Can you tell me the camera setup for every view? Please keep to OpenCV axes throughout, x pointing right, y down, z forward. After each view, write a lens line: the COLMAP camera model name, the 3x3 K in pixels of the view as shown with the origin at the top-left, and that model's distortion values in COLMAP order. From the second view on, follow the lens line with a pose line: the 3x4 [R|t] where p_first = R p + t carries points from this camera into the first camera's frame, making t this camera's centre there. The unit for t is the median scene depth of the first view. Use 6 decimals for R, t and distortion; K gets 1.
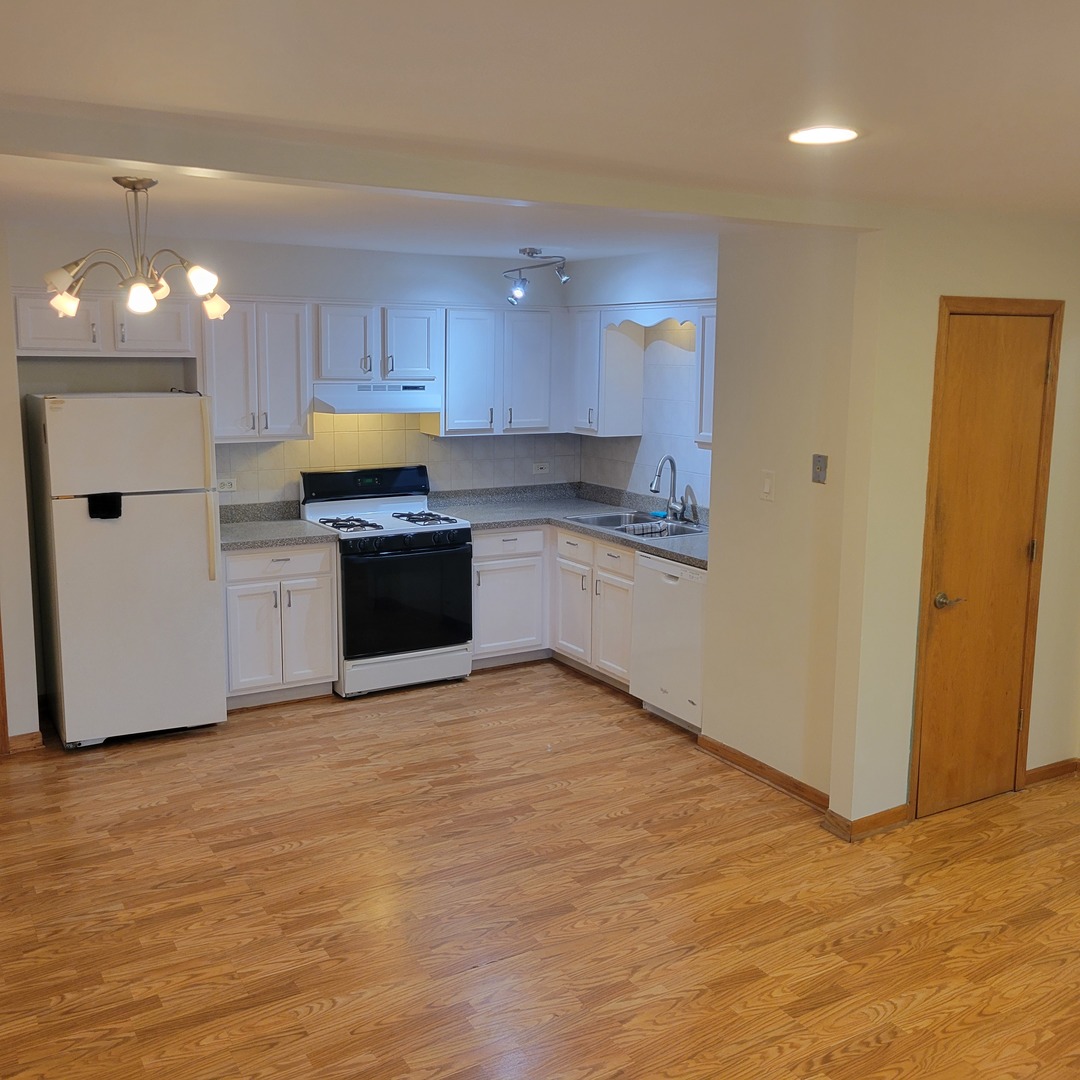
lens RADIAL K [[1081.2, 0, 527.8], [0, 1081.2, 508.8], [0, 0, 1]] dist [0.054730, -0.032631]
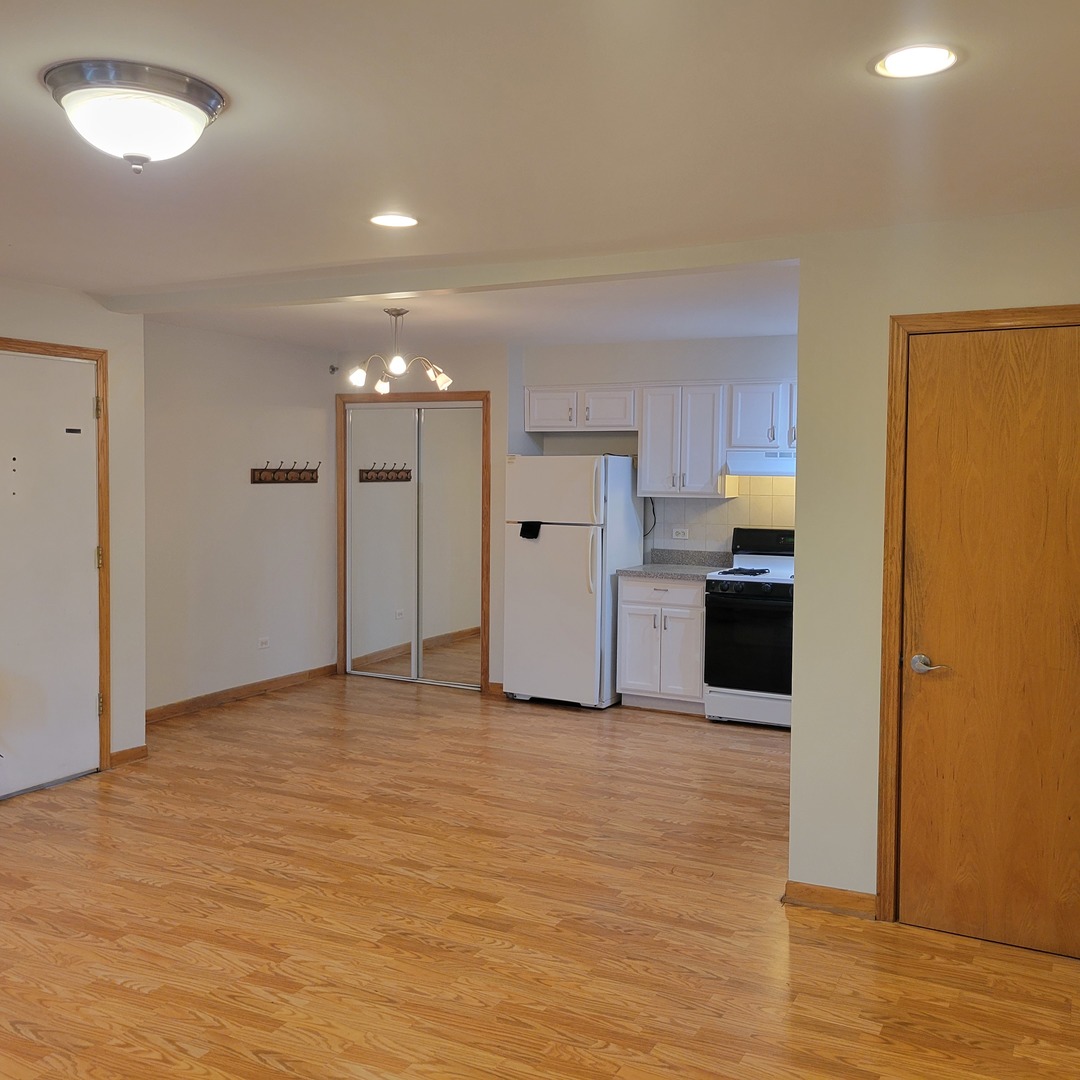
lens RADIAL K [[1081.2, 0, 527.8], [0, 1081.2, 508.8], [0, 0, 1]] dist [0.054730, -0.032631]
pose [[0.524875, 0.026684, -0.850761, 0.698161], [-0.129095, 0.990442, -0.048579, 0.033238], [0.841333, 0.135327, 0.523302, 0.203672]]
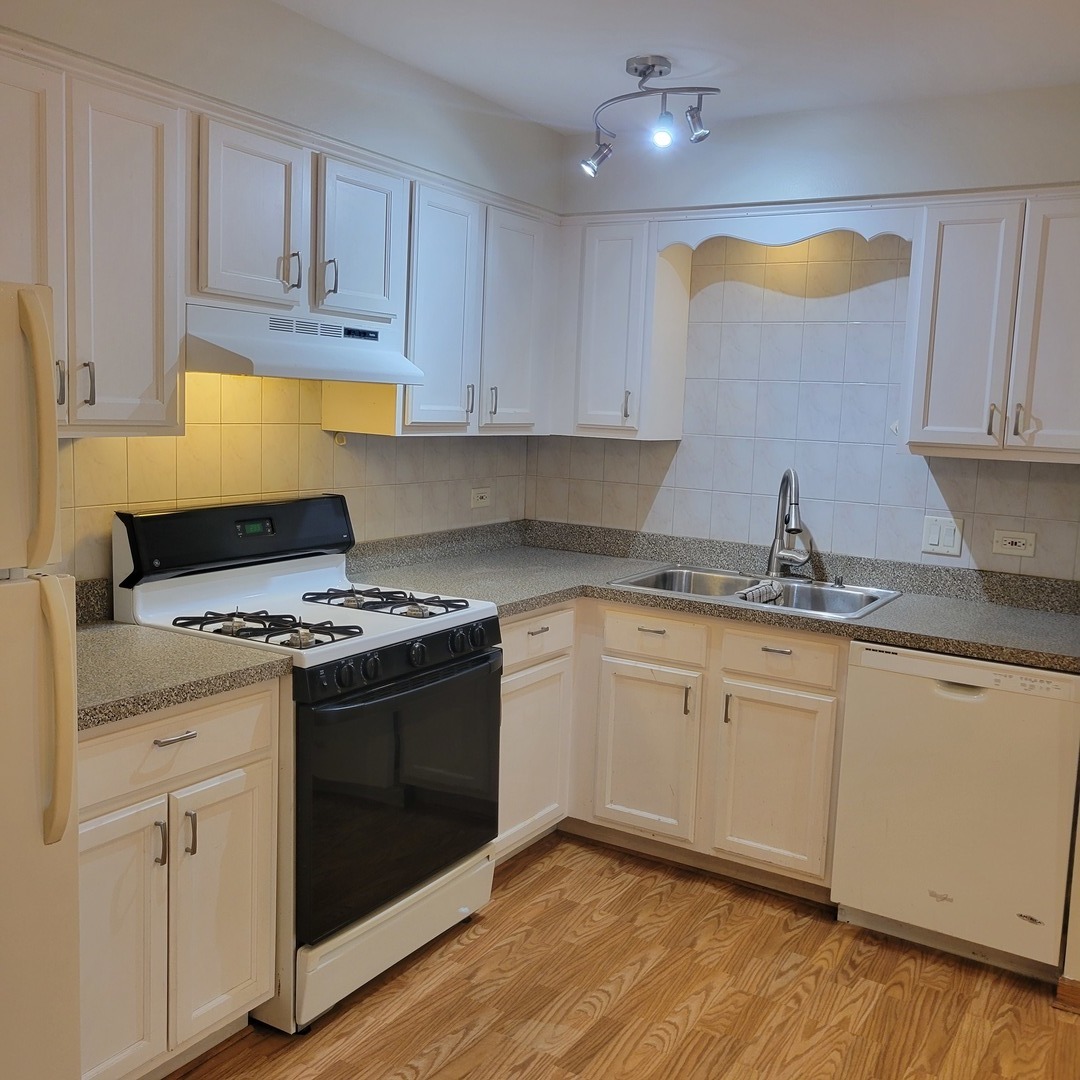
lens RADIAL K [[1086.6, 0, 565.9], [0, 1086.6, 523.4], [0, 0, 1]] dist [0.033481, -0.000764]
pose [[0.877115, -0.029409, 0.479379, -0.274123], [0.038071, 0.999240, -0.008356, -0.020267], [-0.478769, 0.025580, 0.877568, 0.555906]]
